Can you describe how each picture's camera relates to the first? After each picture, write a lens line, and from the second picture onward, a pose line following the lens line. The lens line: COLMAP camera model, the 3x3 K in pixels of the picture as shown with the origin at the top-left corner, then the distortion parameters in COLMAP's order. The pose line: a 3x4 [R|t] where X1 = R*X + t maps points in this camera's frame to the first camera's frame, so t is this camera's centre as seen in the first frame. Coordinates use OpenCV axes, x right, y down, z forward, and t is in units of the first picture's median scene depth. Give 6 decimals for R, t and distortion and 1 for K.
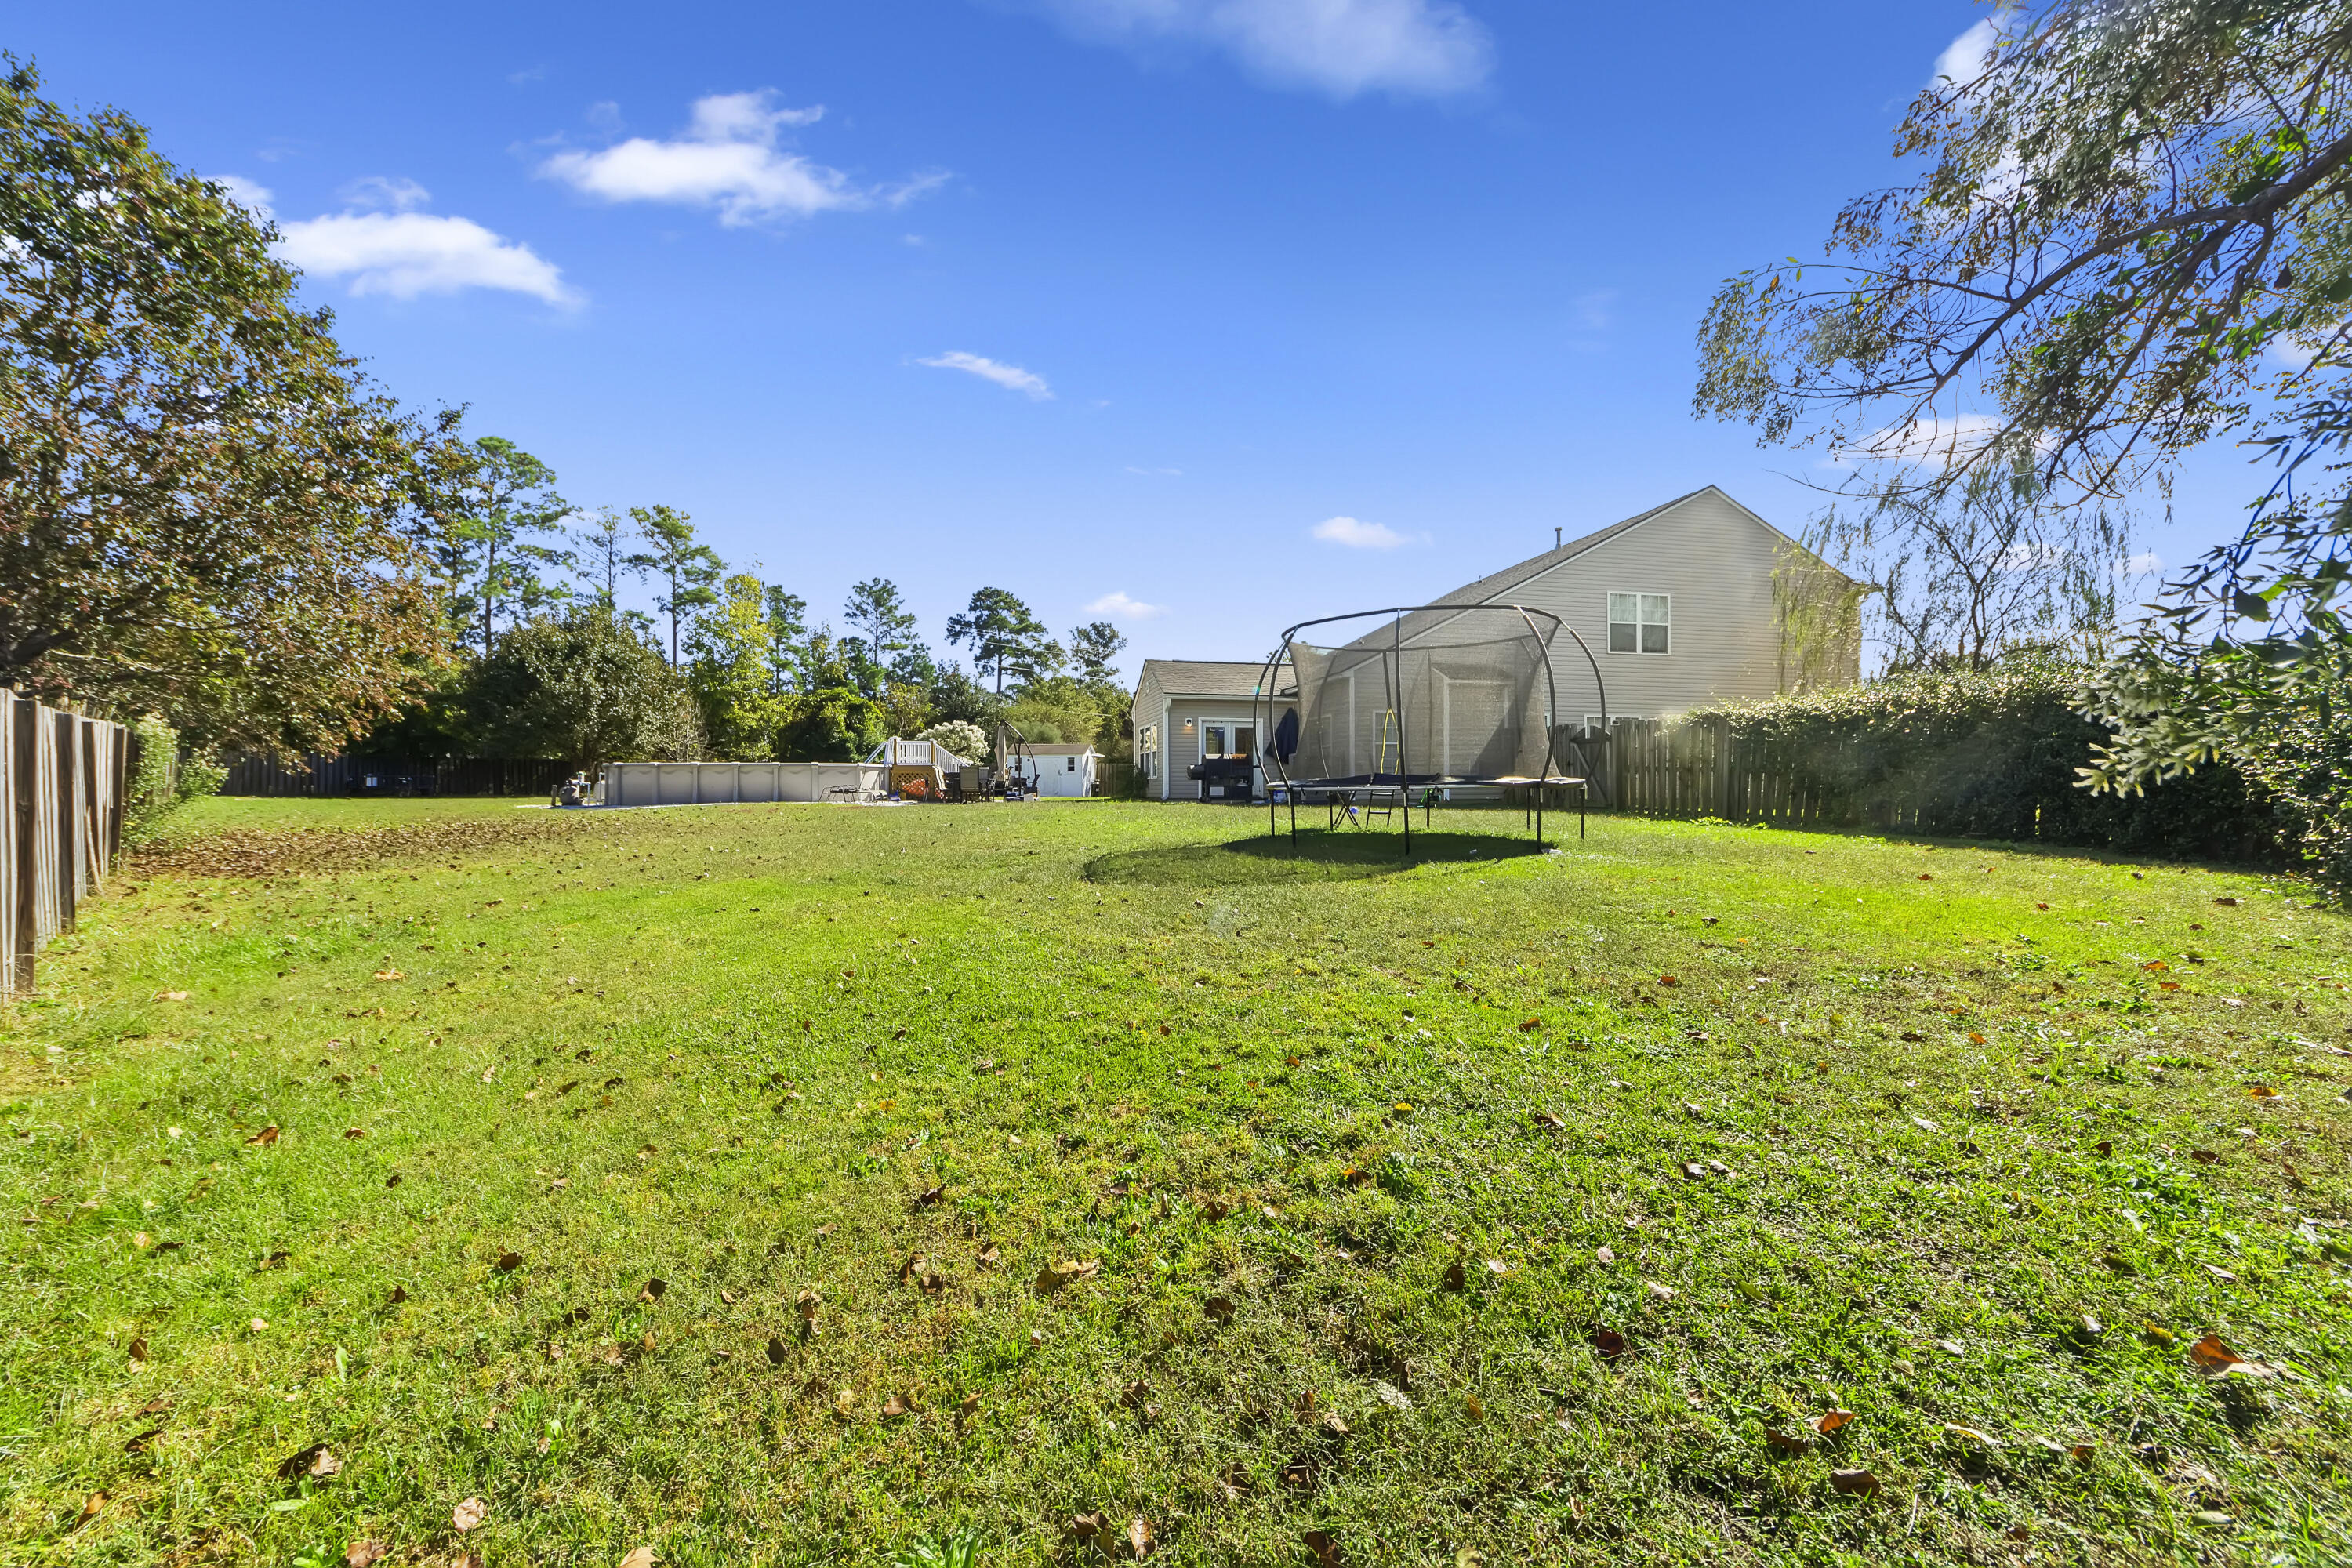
lens RADIAL K [[880.1, 0, 1171.2], [0, 880.1, 783.5], [0, 0, 1]] dist [0.007941, -0.007671]
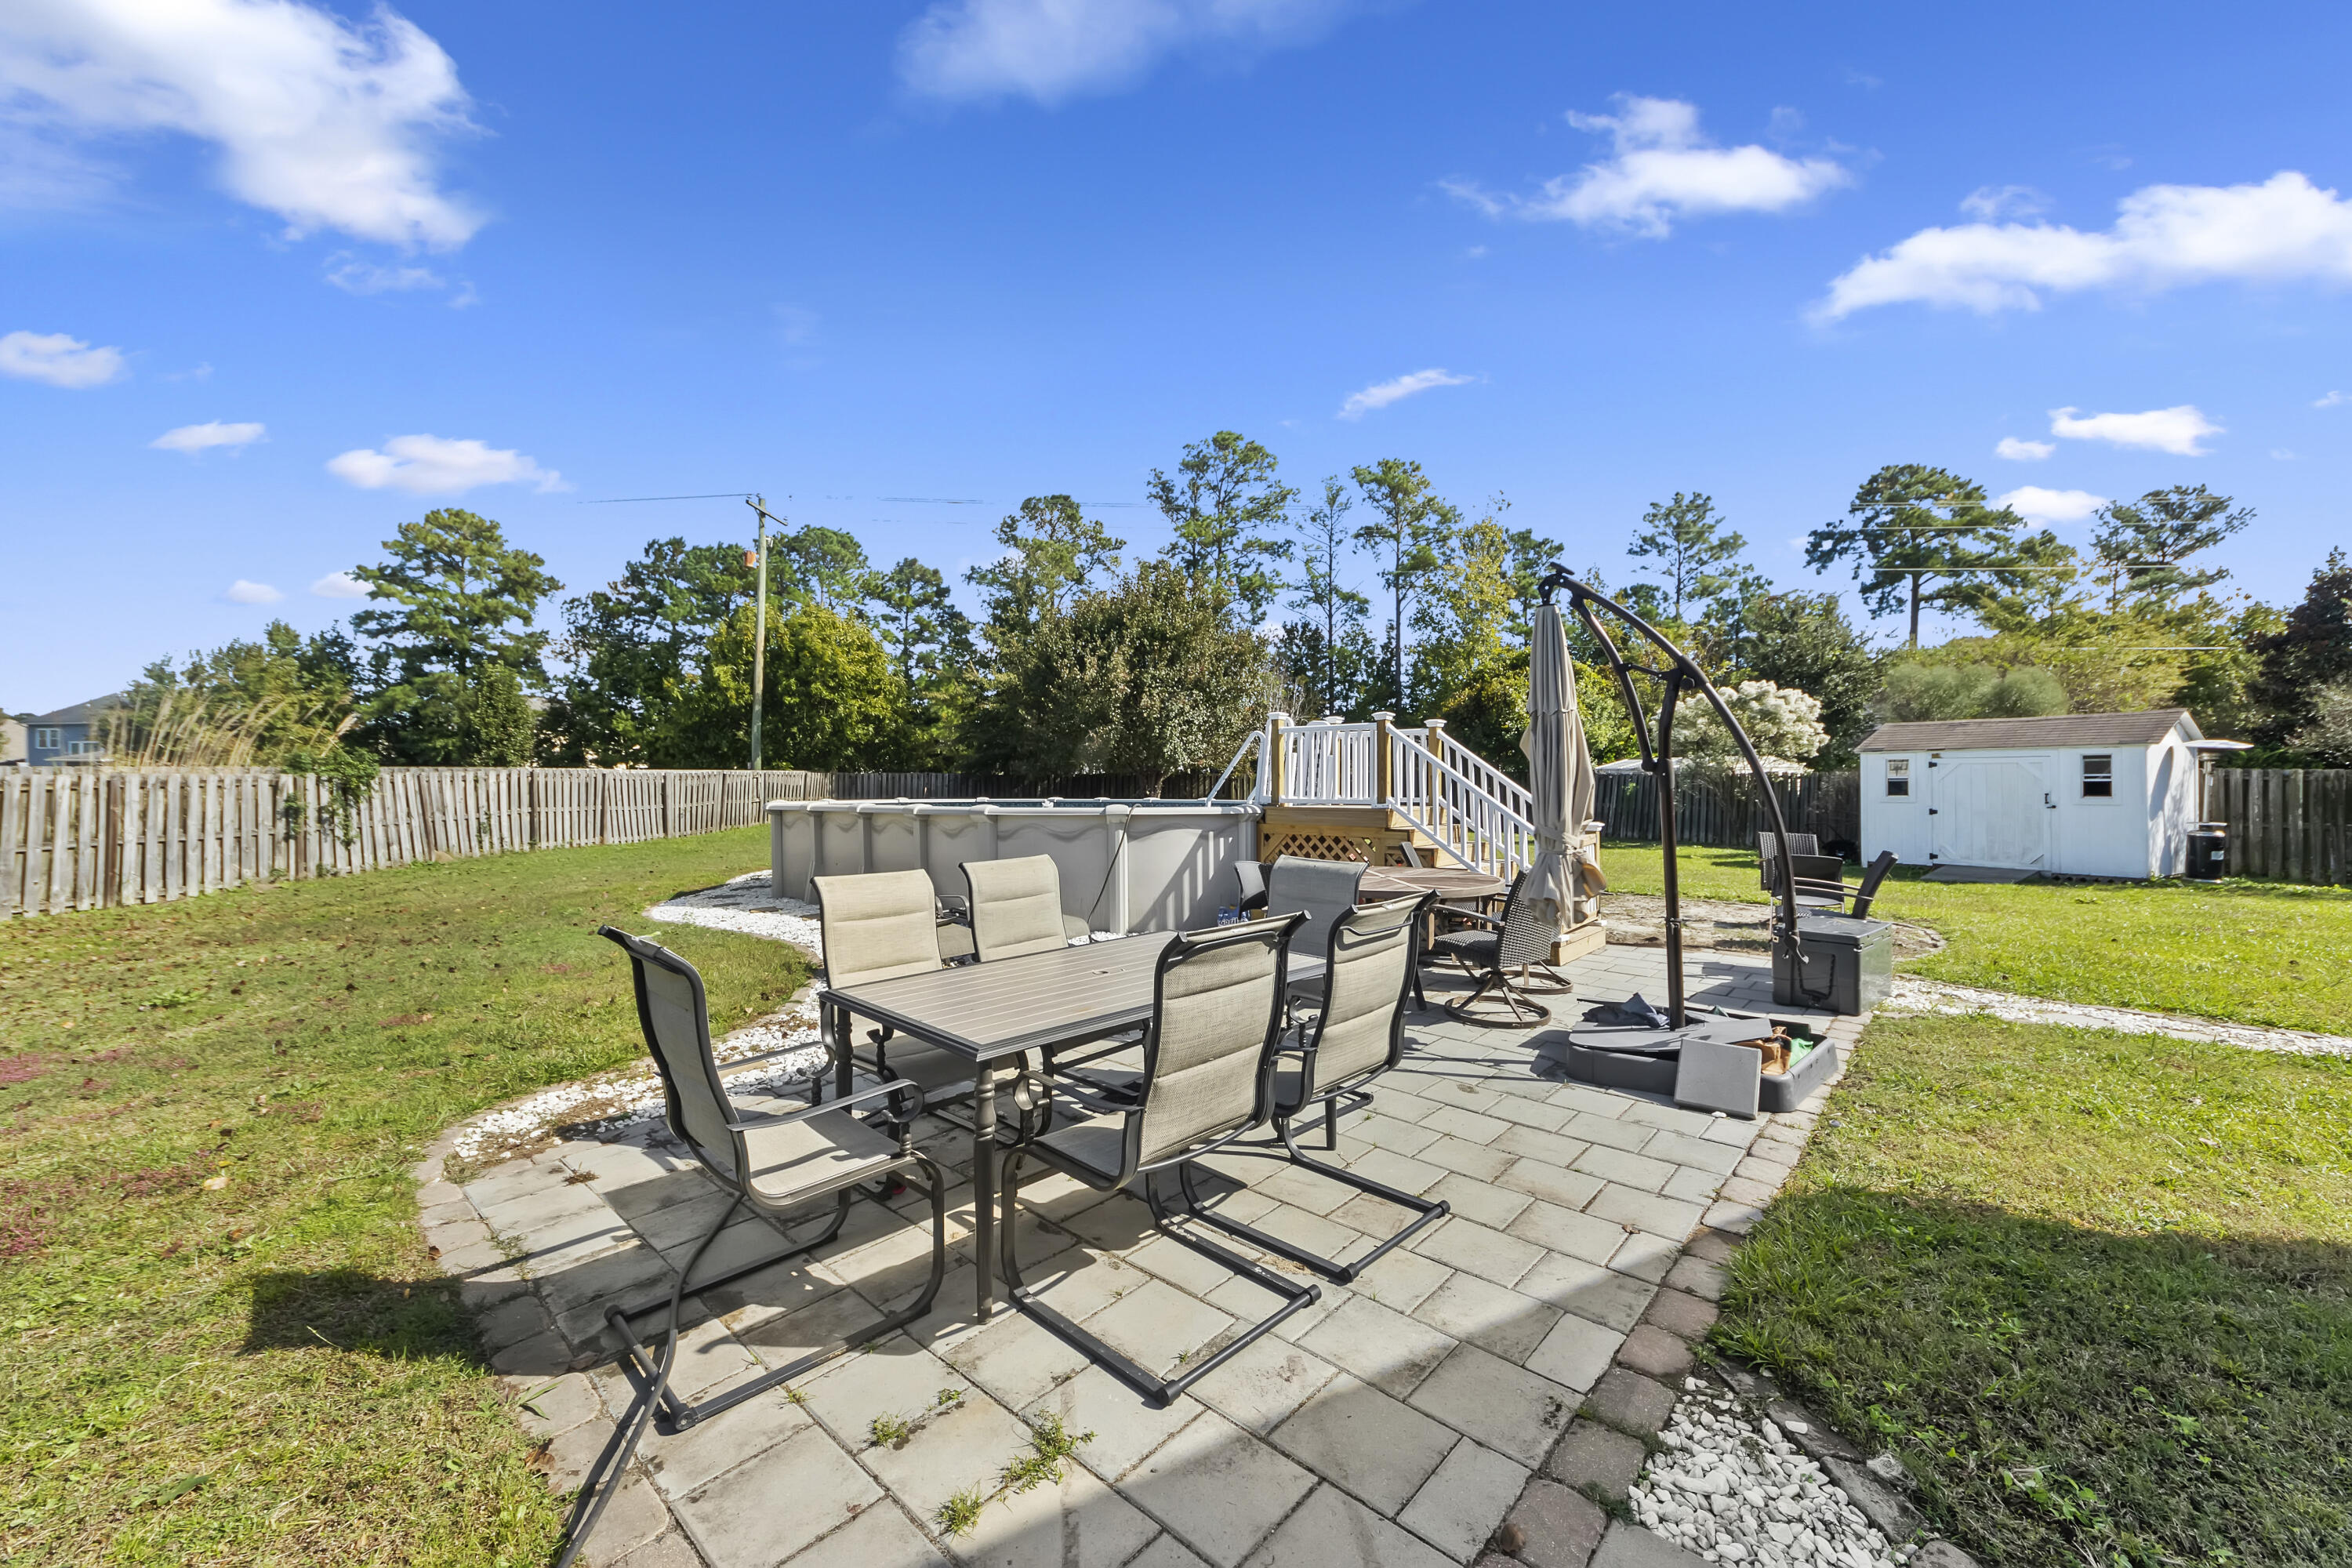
lens RADIAL K [[909.7, 0, 1176.0], [0, 909.7, 784.0], [0, 0, 1]] dist [0.001283, 0.000186]
pose [[0.622858, -0.003635, -0.782327, -0.032501], [0.001815, 0.999993, -0.003201, -0.009784], [0.782333, 0.000574, 0.622860, 0.274142]]
